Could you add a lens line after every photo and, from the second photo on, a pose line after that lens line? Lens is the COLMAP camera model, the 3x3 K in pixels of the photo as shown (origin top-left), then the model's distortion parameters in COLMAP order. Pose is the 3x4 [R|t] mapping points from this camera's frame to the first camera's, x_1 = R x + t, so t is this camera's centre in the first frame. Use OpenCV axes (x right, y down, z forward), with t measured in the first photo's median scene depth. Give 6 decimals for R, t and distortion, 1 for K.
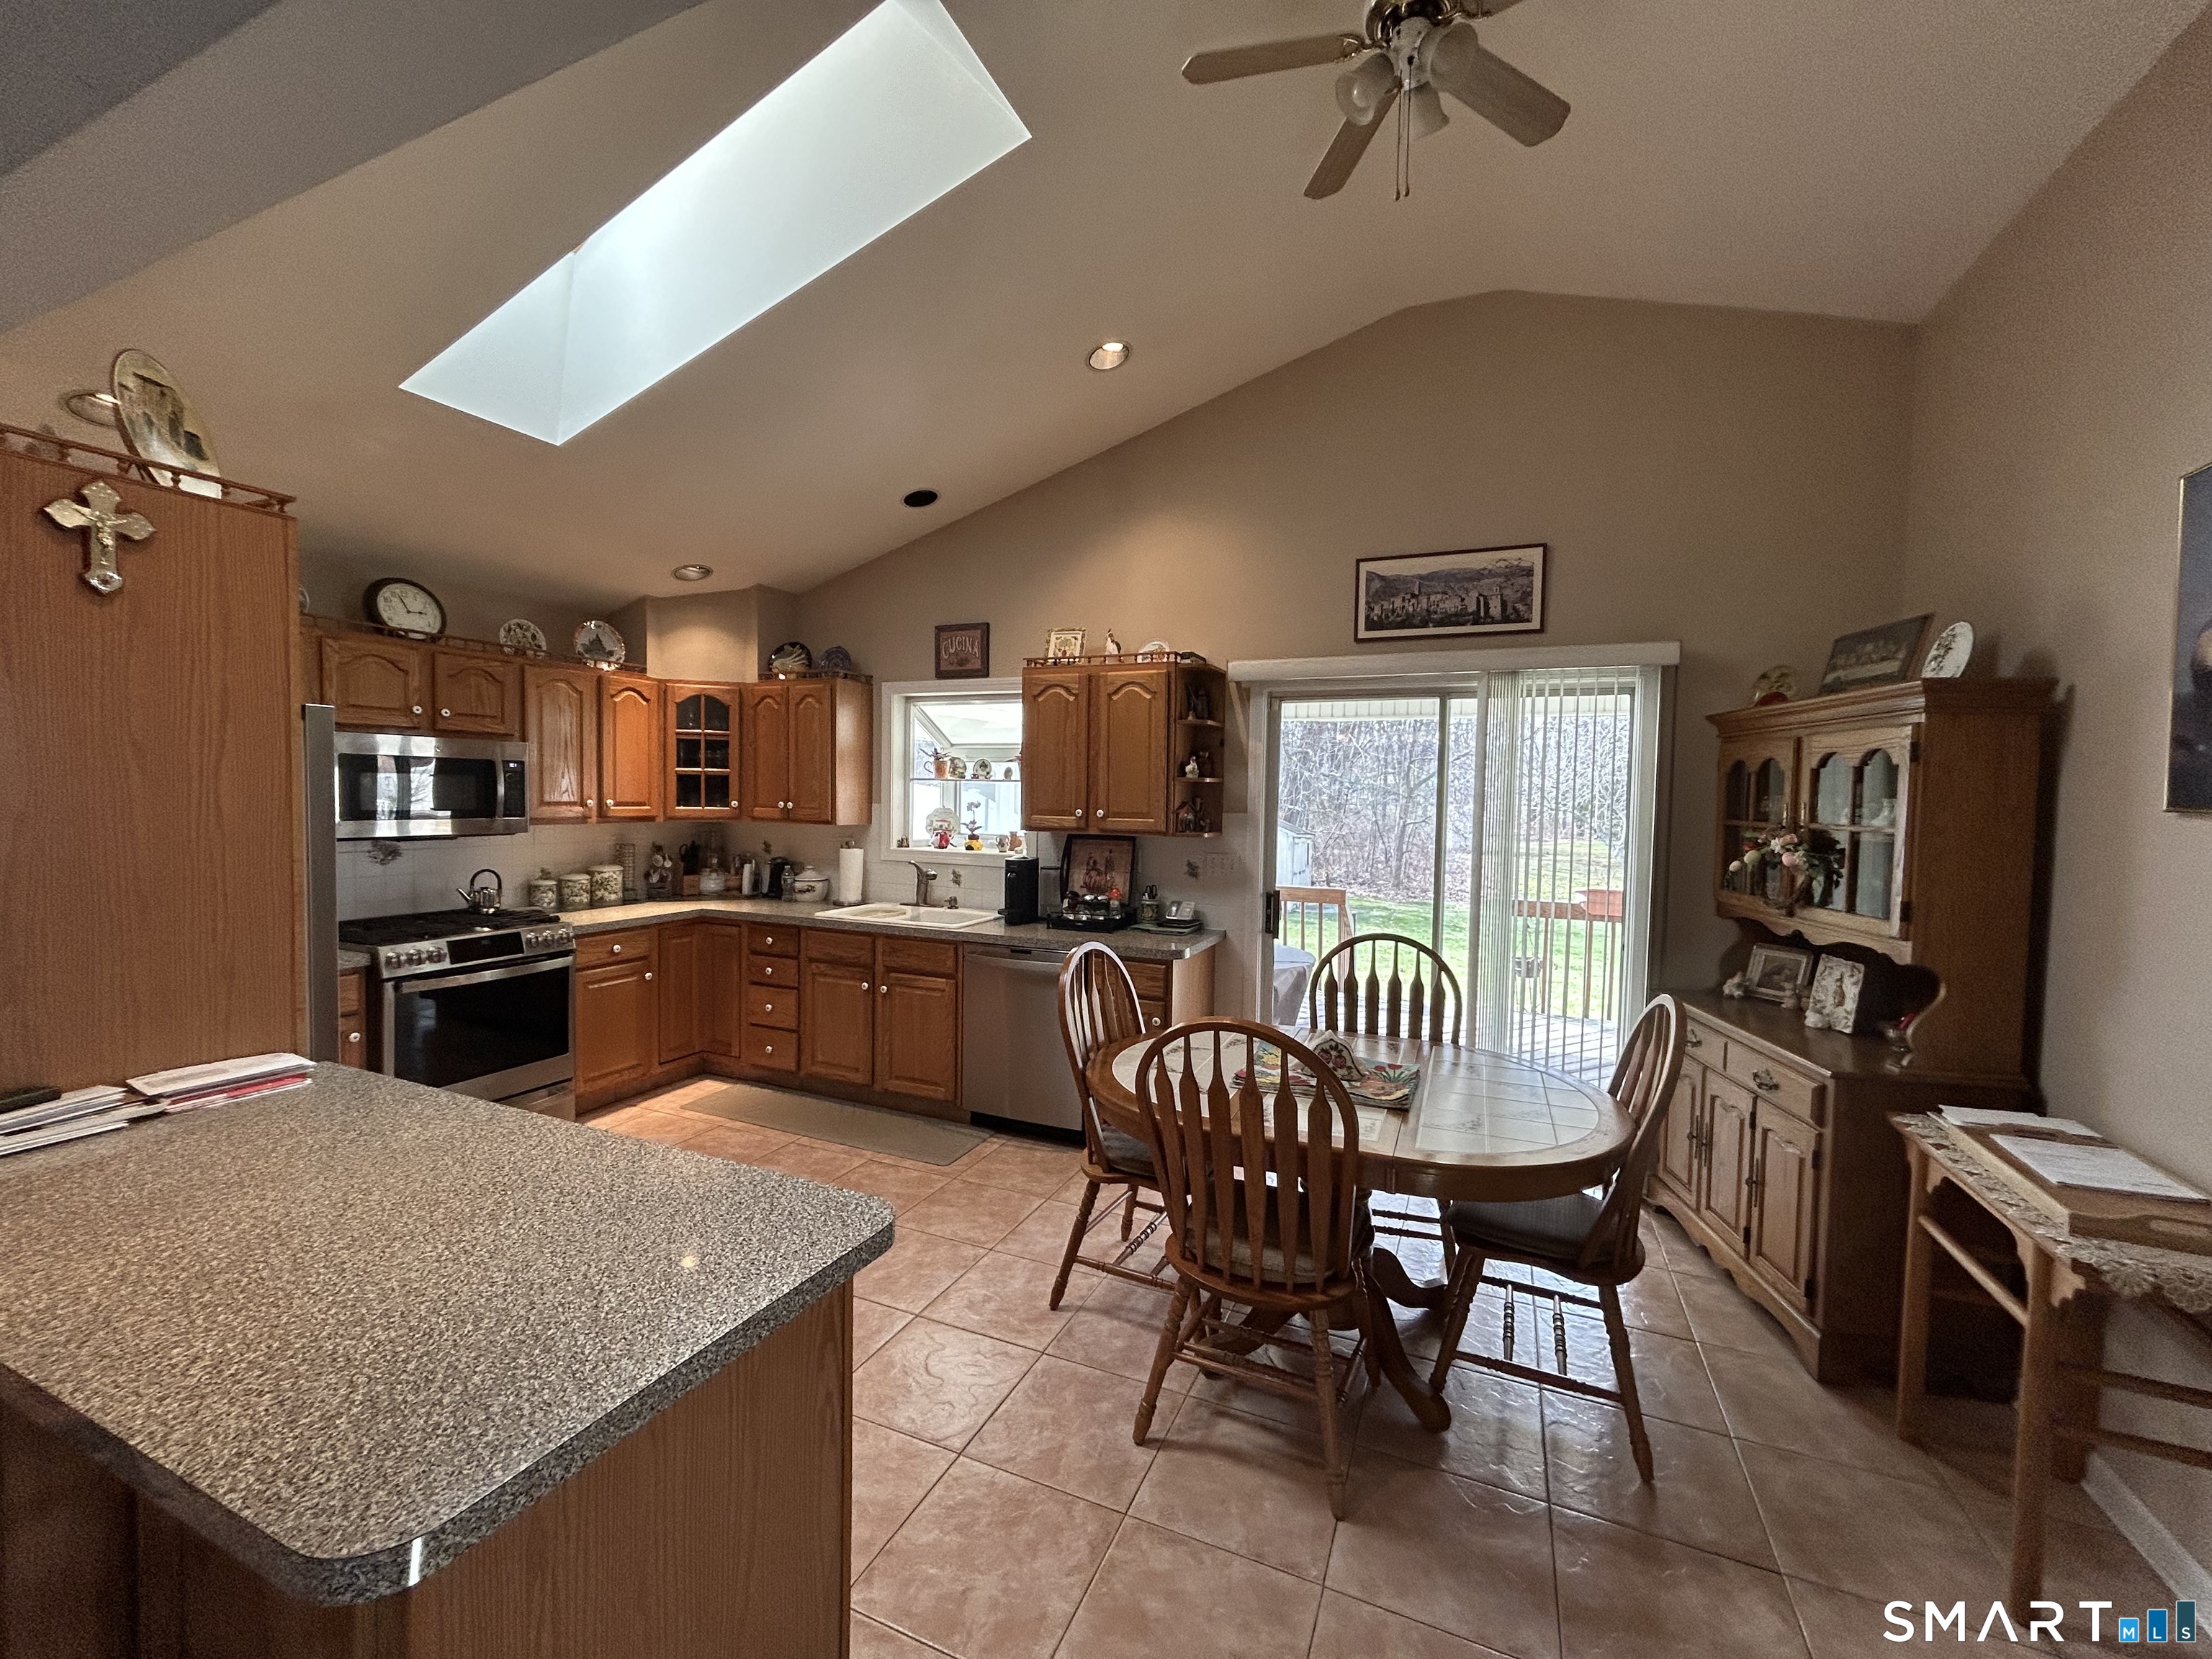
lens RADIAL K [[893.4, 0, 1105.7], [0, 893.4, 835.5], [0, 0, 1]] dist [-0.000975, 0.001773]
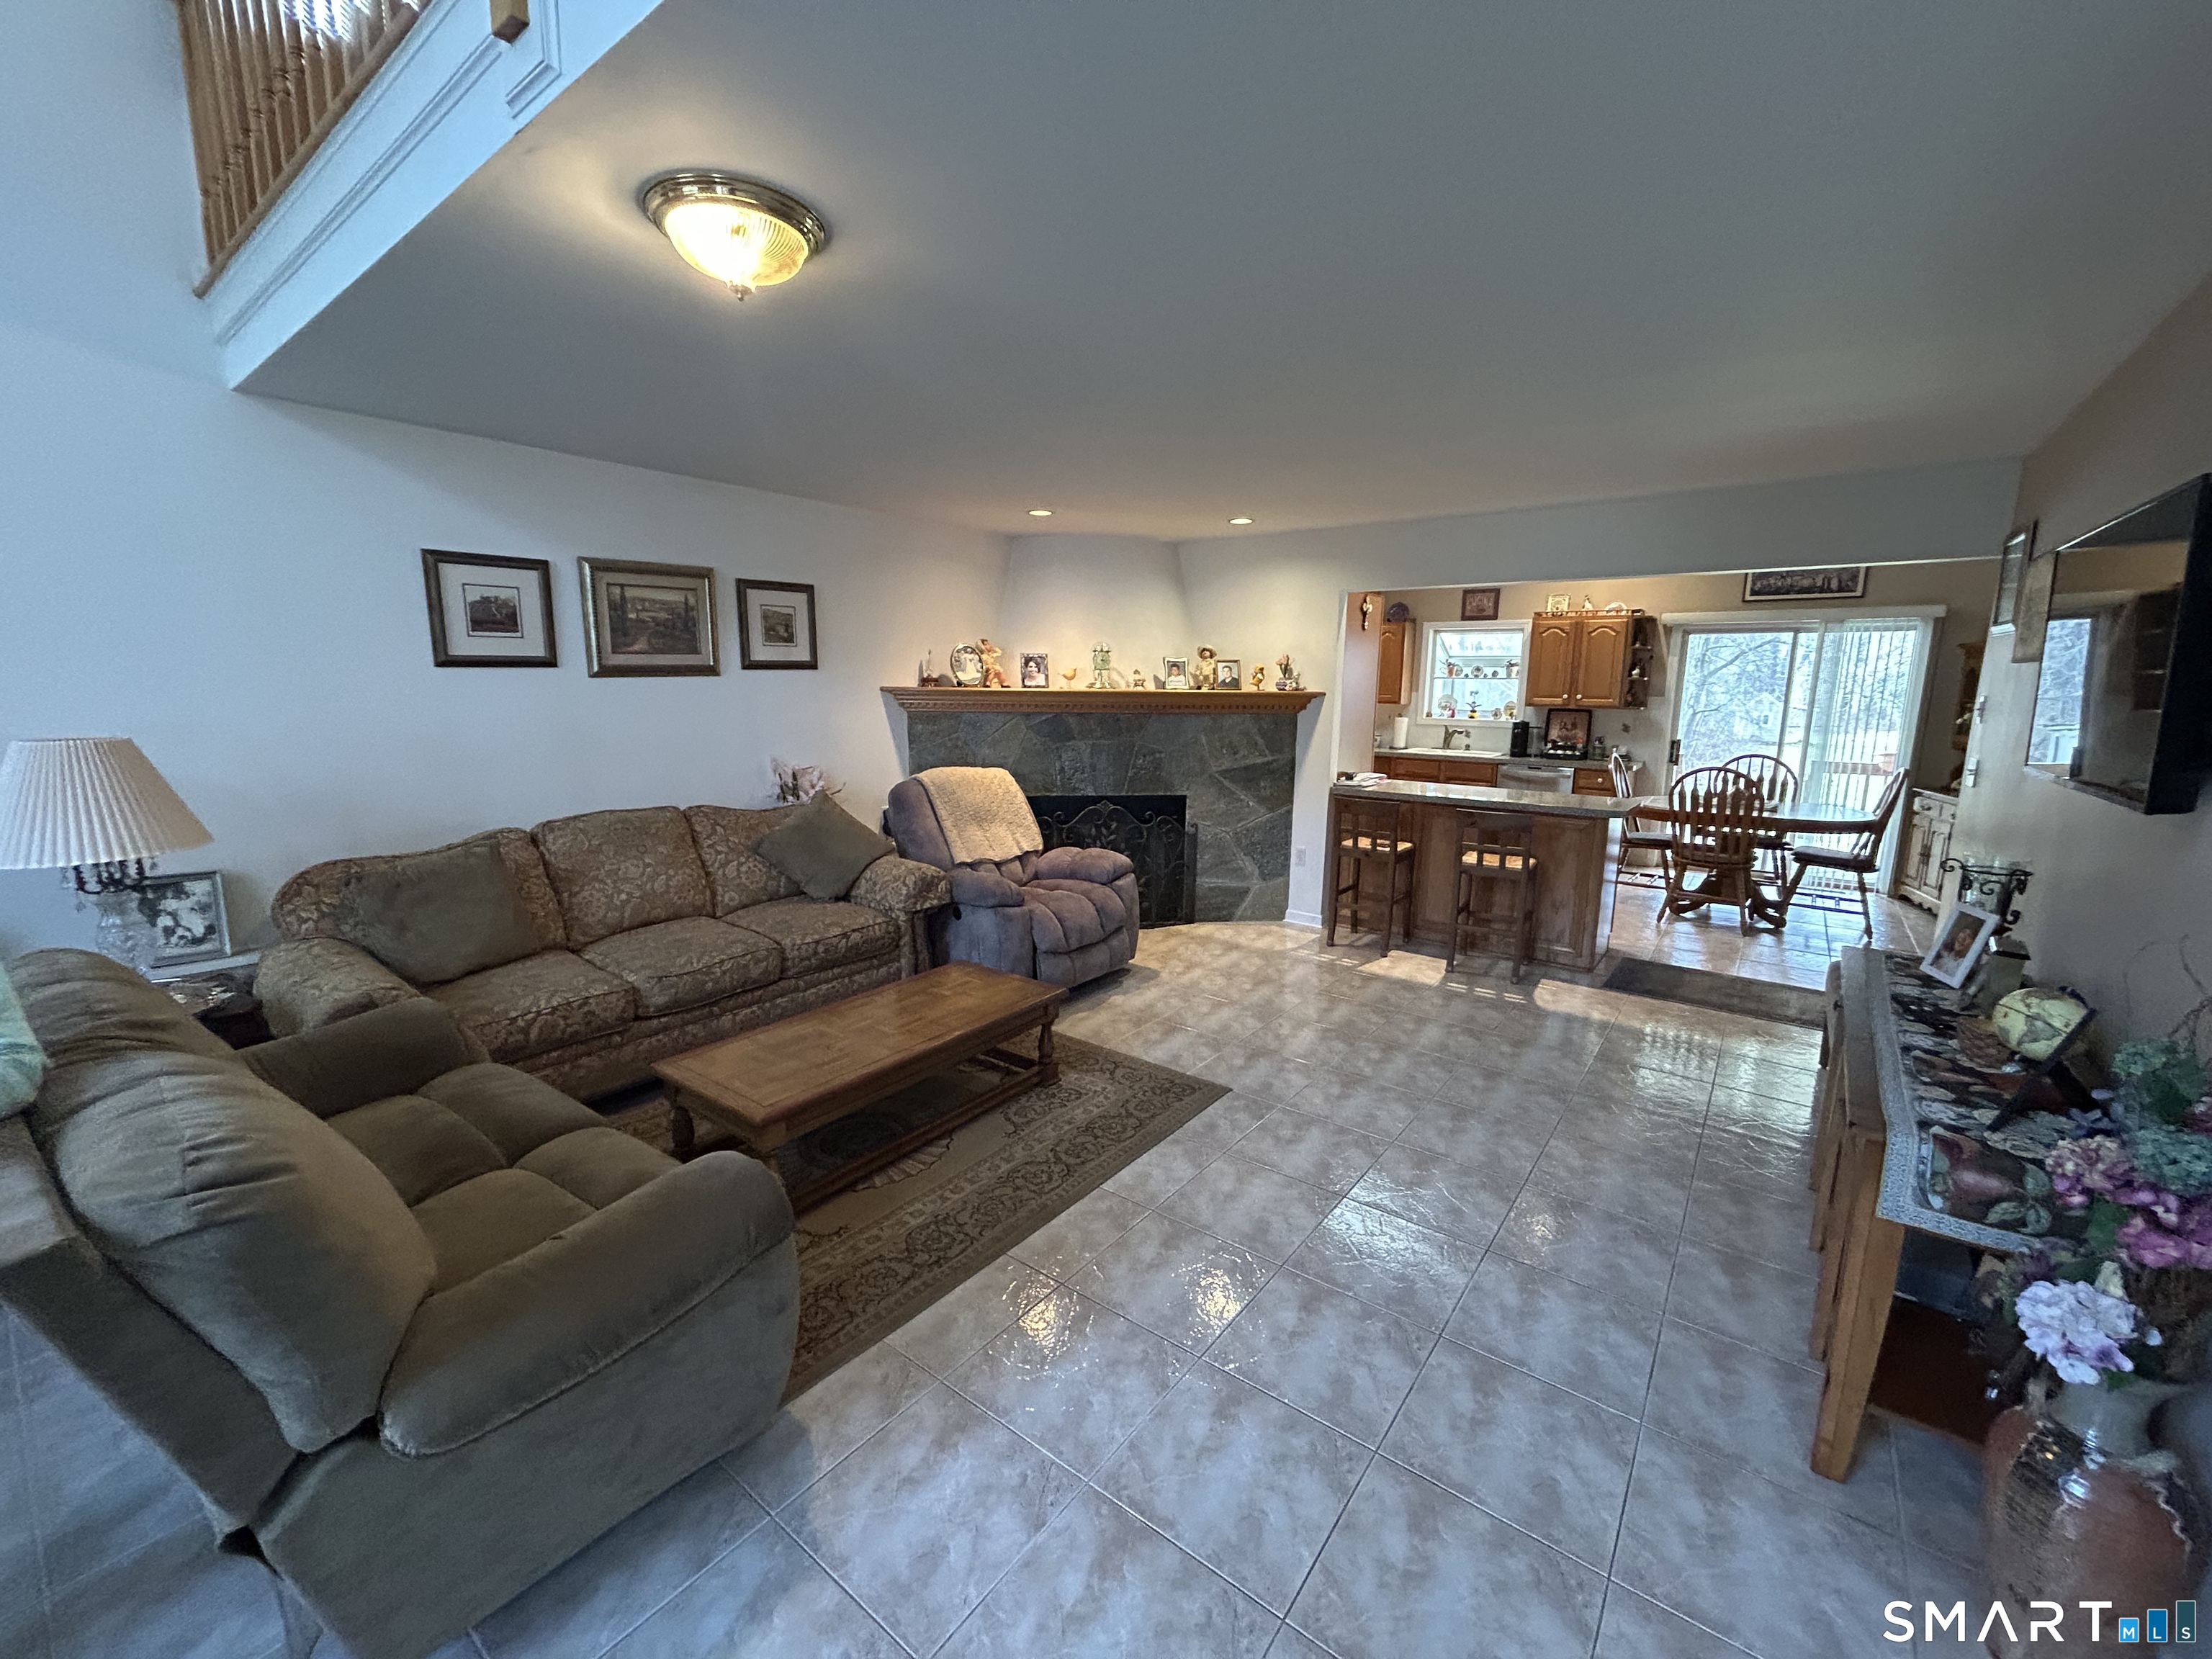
lens RADIAL K [[893.4, 0, 1112.6], [0, 893.4, 836.6], [0, 0, 1]] dist [-0.000975, 0.001773]
pose [[0.973219, 0.034432, -0.227285, -0.532170], [-0.006321, 0.992353, 0.123267, 0.042154], [0.229791, -0.118529, 0.965995, -1.095732]]
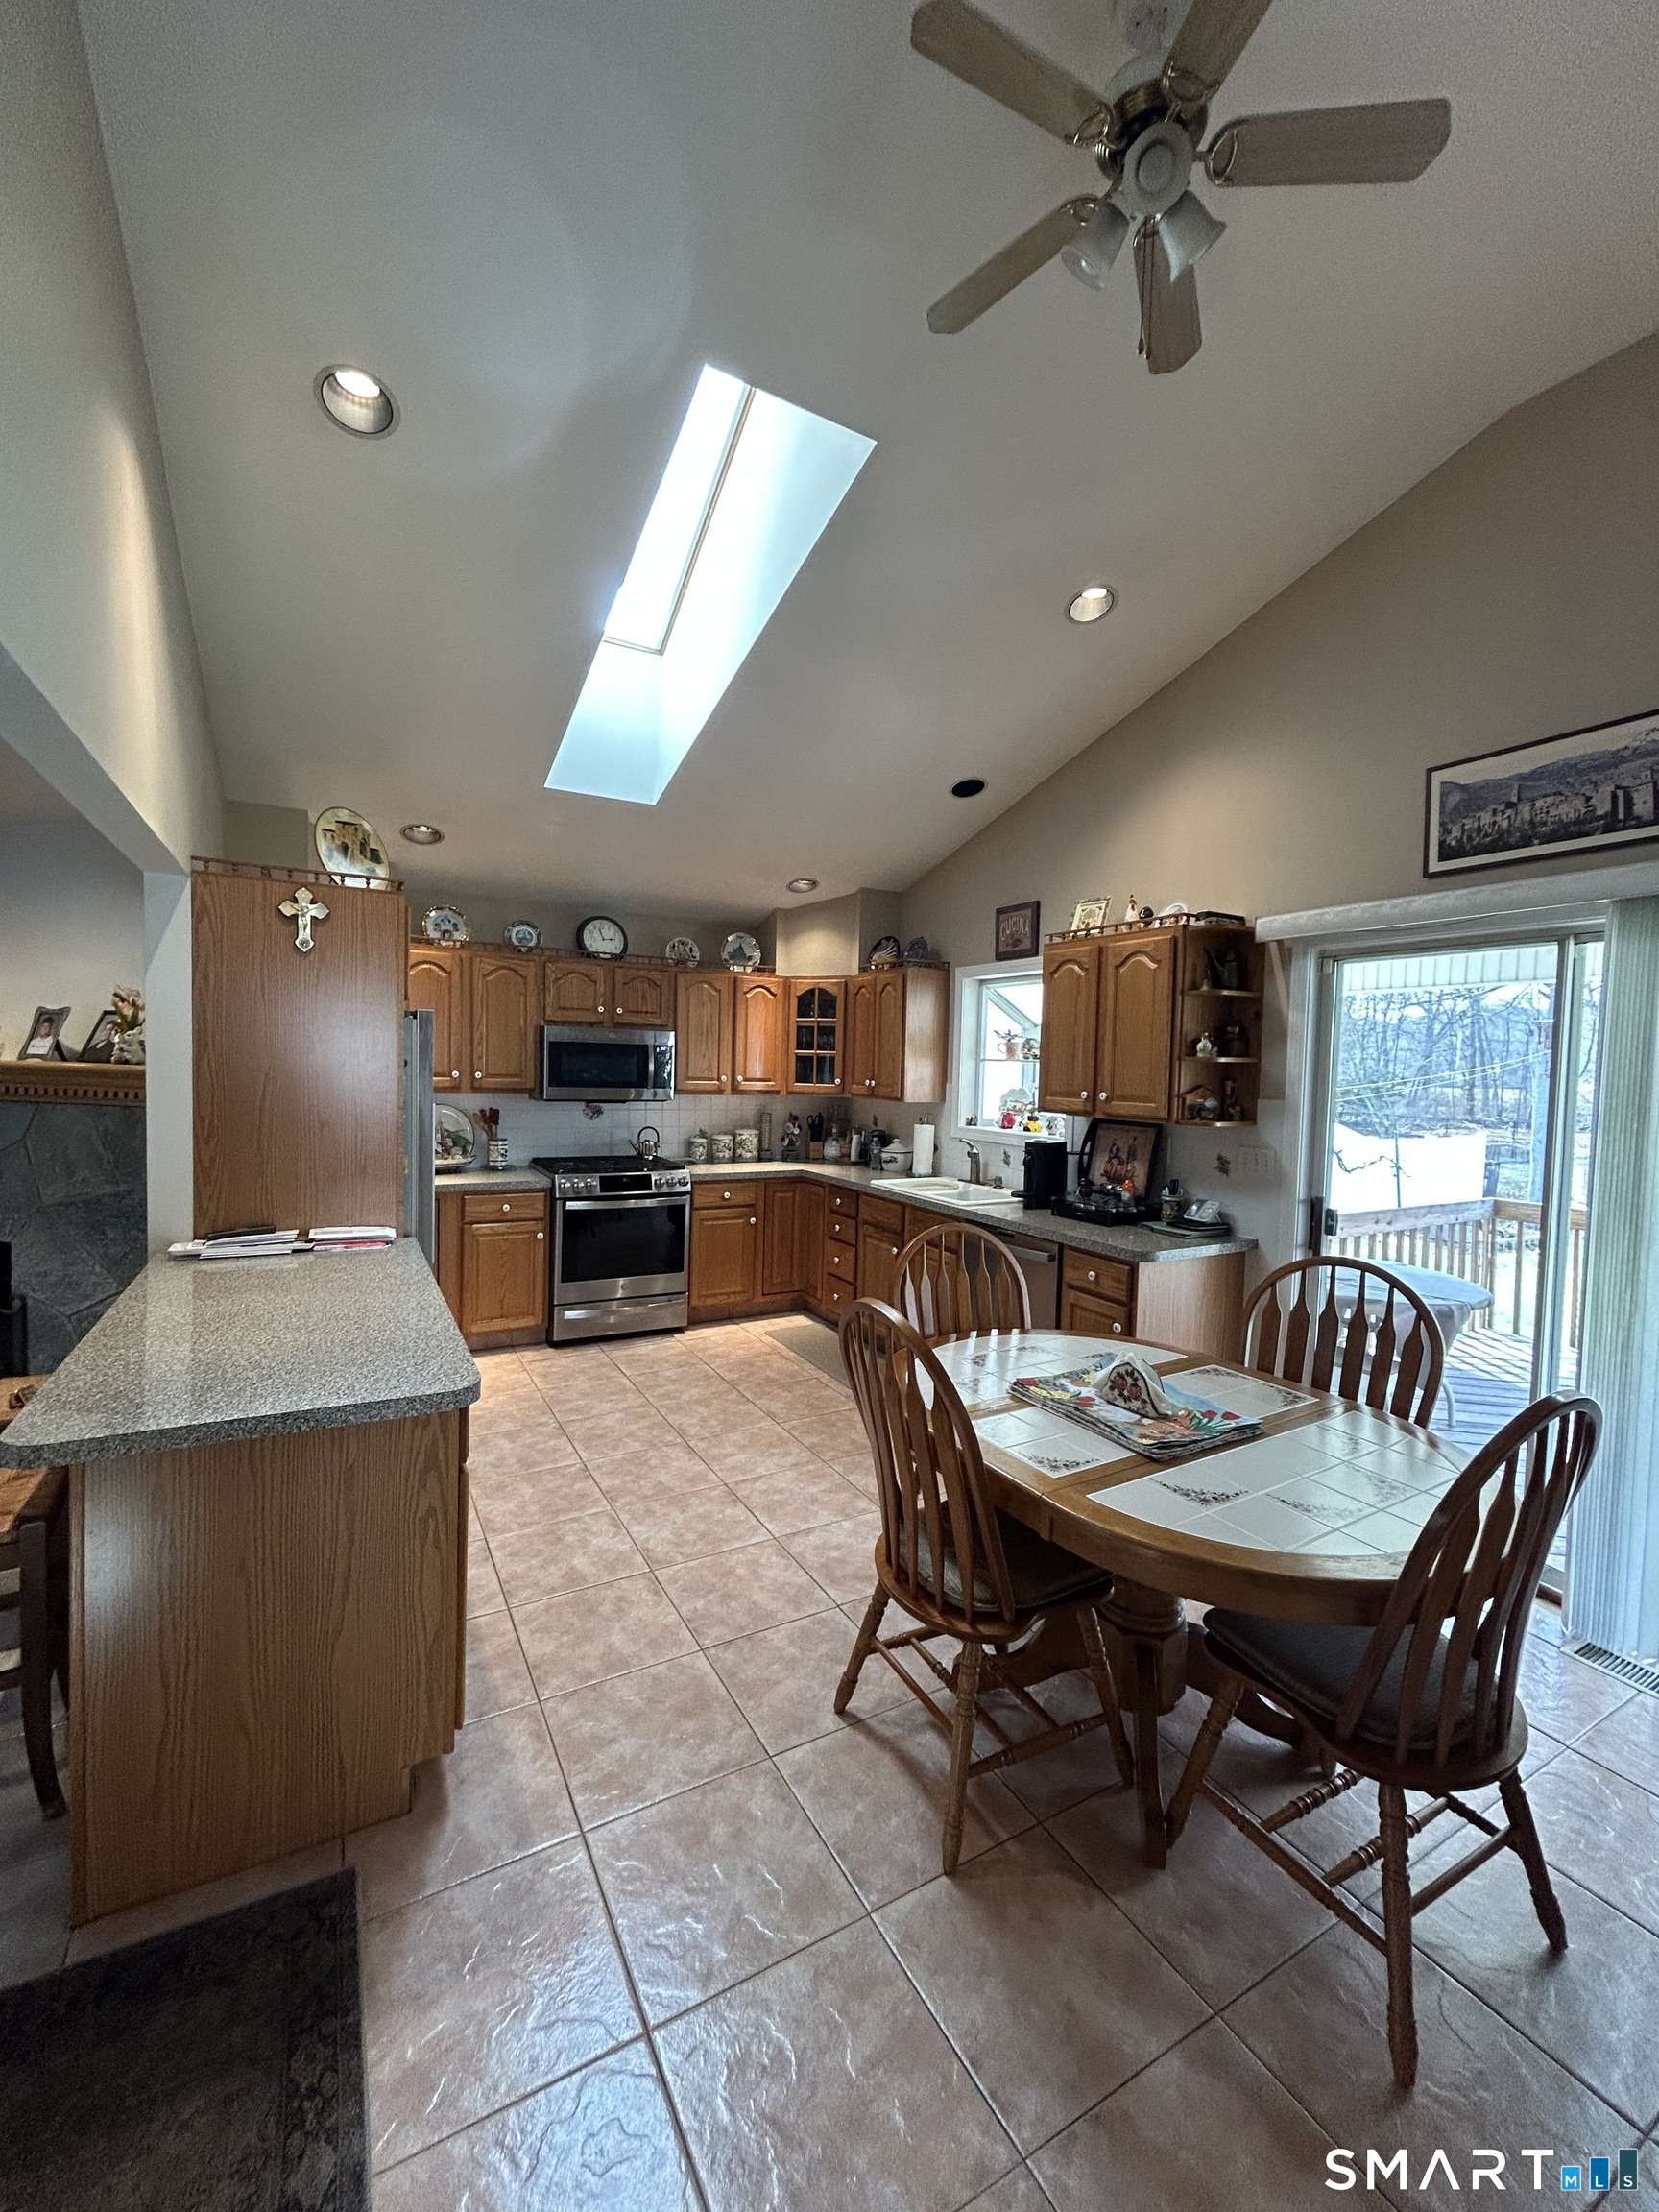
lens RADIAL K [[893.4, 0, 828.1], [0, 893.4, 1110.4], [0, 0, 1]] dist [-0.000975, 0.001773]
pose [[0.799947, 0.034047, -0.599104, 0.325326], [-0.040122, 0.999190, 0.003211, -0.001226], [0.598728, 0.021469, 0.800665, 0.090040]]
